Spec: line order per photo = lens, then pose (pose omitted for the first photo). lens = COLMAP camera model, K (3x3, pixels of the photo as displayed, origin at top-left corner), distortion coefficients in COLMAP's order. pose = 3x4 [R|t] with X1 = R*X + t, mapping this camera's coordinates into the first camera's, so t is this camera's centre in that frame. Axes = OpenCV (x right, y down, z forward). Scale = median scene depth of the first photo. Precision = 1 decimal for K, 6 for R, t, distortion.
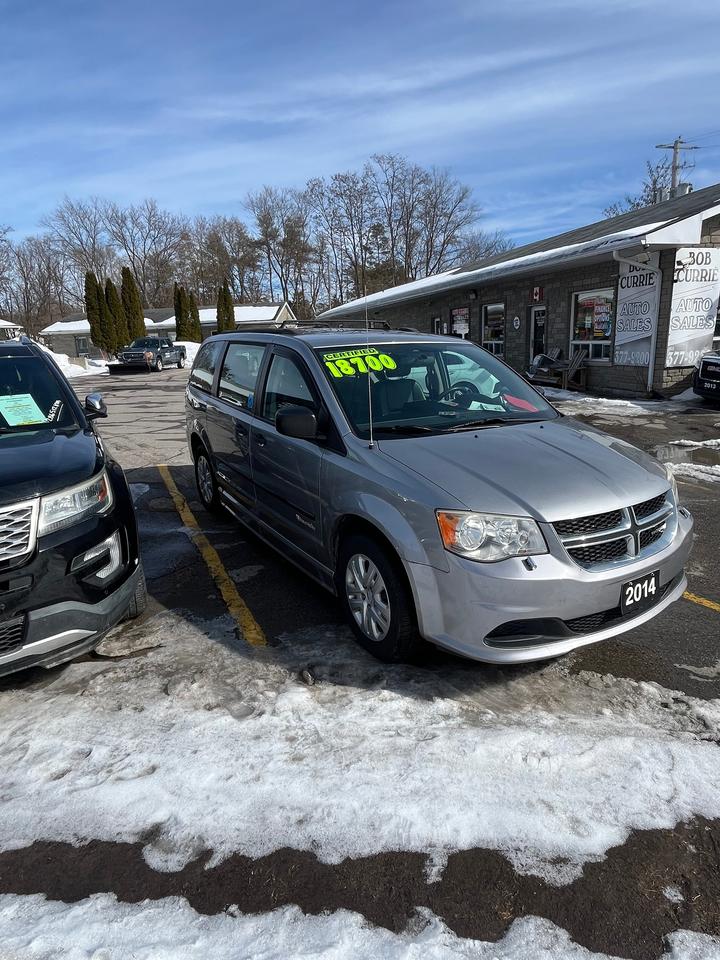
lens RADIAL K [[543.7, 0, 360.0], [0, 543.7, 480.0], [0, 0, 1]] dist [-0.001444, -0.000806]
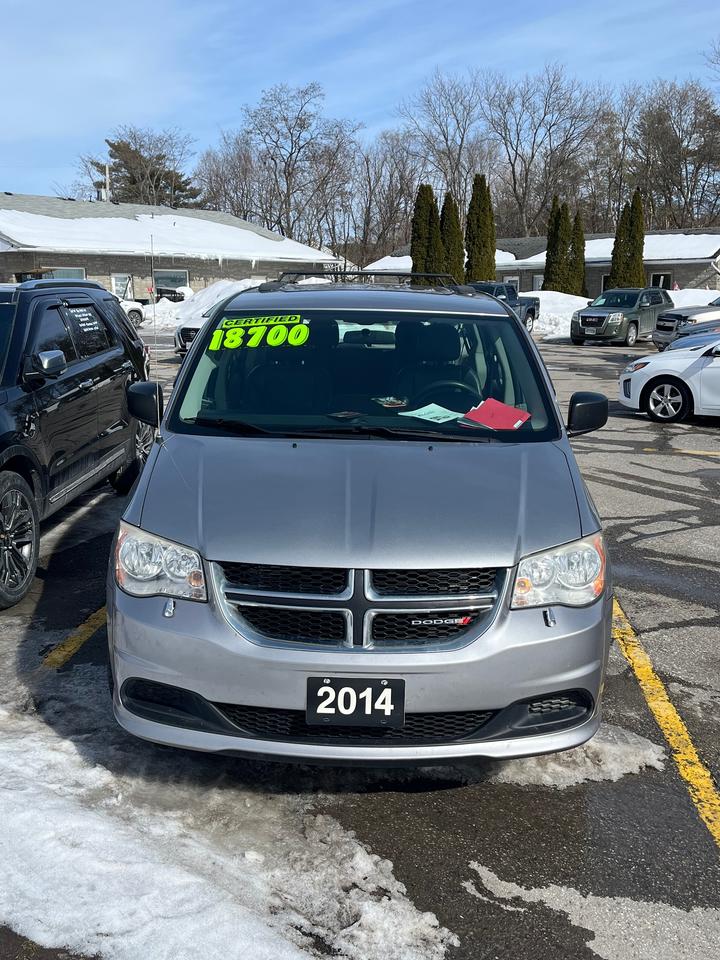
lens RADIAL K [[935.2, 0, 362.1], [0, 935.2, 474.8], [0, 0, 1]] dist [0.041061, -0.006257]
pose [[0.839552, 0.140020, -0.524925, 0.809194], [-0.169049, 0.985579, -0.007477, -0.042331], [0.516309, 0.095016, 0.851115, 0.015523]]
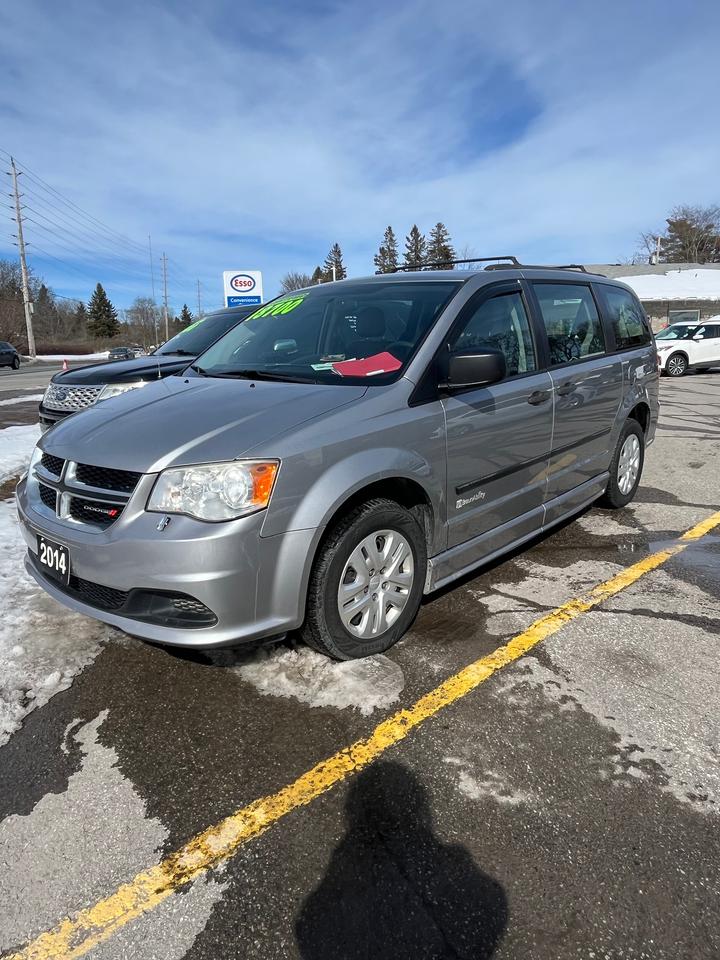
lens RADIAL K [[636.5, 0, 360.0], [0, 636.5, 480.0], [0, 0, 1]] dist [-0.002348, -0.005499]
pose [[0.271597, 0.228196, -0.934966, 1.173889], [-0.227311, 0.959207, 0.168081, -0.145931], [0.935182, 0.166877, 0.312389, 0.841654]]
